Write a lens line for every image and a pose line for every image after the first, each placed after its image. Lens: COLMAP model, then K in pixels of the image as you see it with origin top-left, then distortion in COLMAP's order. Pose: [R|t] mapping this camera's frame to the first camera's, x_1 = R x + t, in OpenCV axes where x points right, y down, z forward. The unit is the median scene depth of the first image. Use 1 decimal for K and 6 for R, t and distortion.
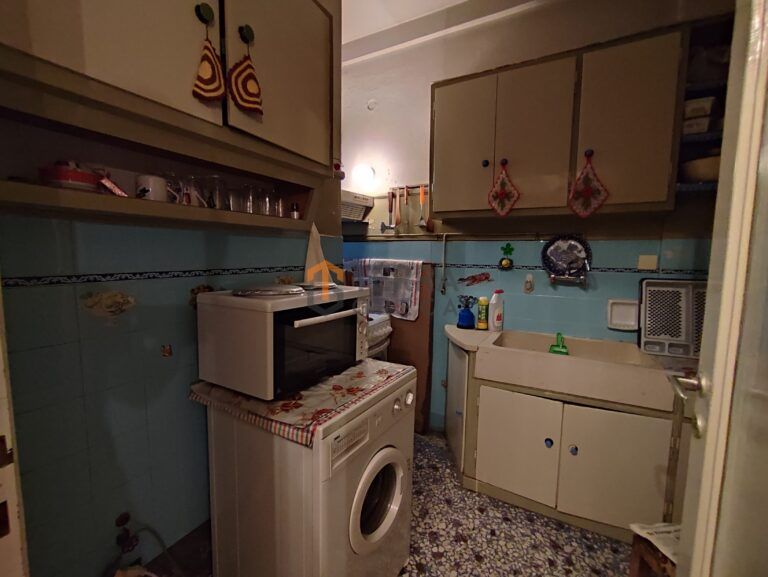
lens RADIAL K [[346.2, 0, 382.7], [0, 346.2, 289.7], [0, 0, 1]] dist [-0.039676, 0.022369]
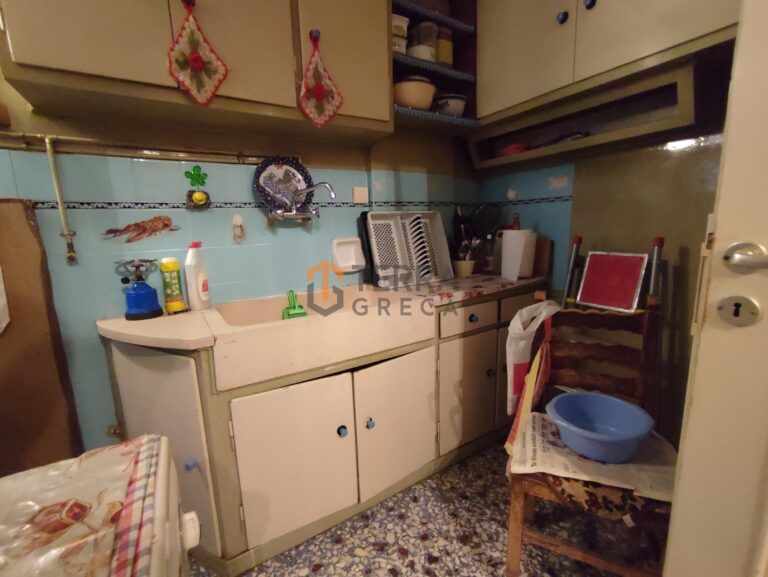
lens RADIAL K [[346.2, 0, 382.7], [0, 346.2, 289.7], [0, 0, 1]] dist [-0.039676, 0.022369]
pose [[0.477090, -0.182481, 0.859701, -0.051099], [0.129150, 0.982144, 0.136799, 0.050893], [-0.869313, 0.045765, 0.492138, 0.490773]]
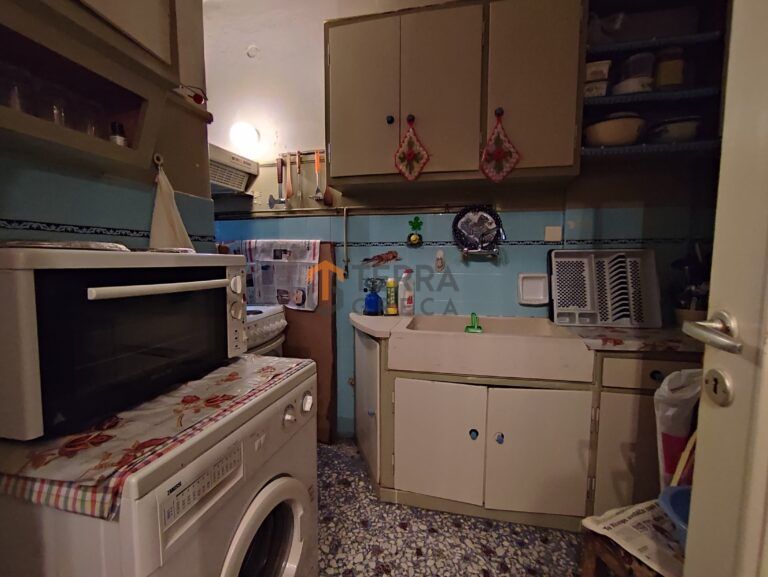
lens RADIAL K [[346.2, 0, 382.7], [0, 346.2, 289.7], [0, 0, 1]] dist [-0.039676, 0.022369]
pose [[0.959294, -0.036563, 0.280033, 0.025328], [0.039160, 0.999226, -0.003684, 0.064100], [-0.279681, 0.014500, 0.959983, 0.191781]]
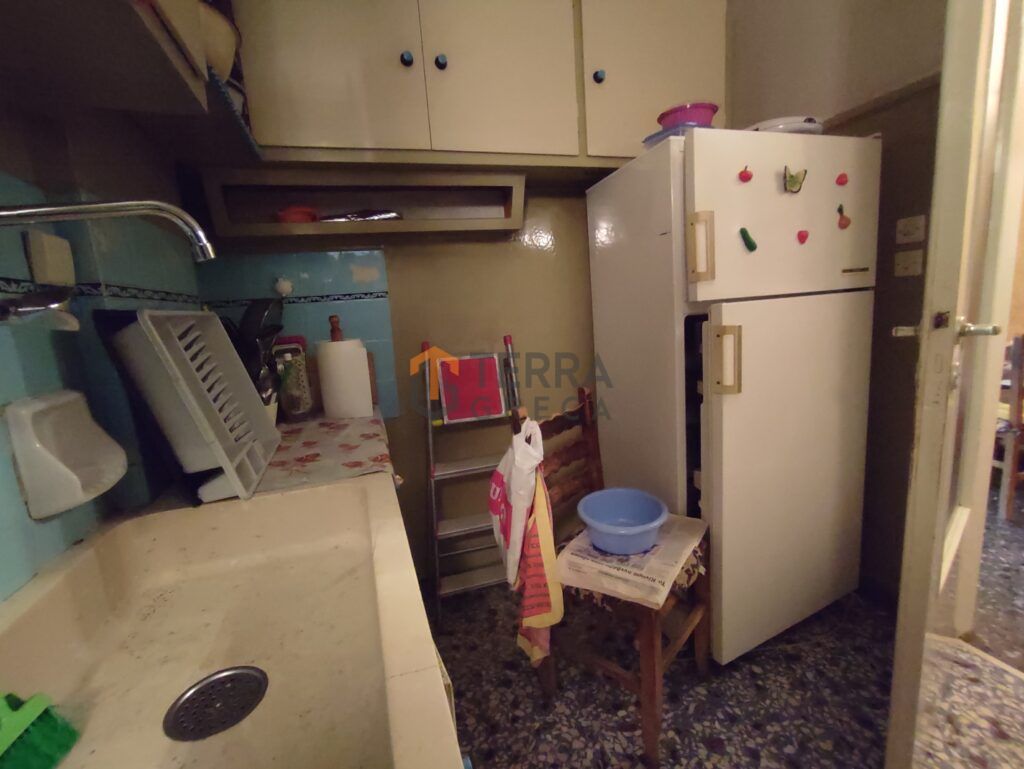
lens RADIAL K [[461.6, 0, 510.2], [0, 461.6, 386.1], [0, 0, 1]] dist [-0.039676, 0.022369]
pose [[-0.735104, -0.071040, 0.674222, 0.198397], [0.133825, 0.959722, 0.247031, -0.019492], [-0.664615, 0.271822, -0.695988, 1.027465]]
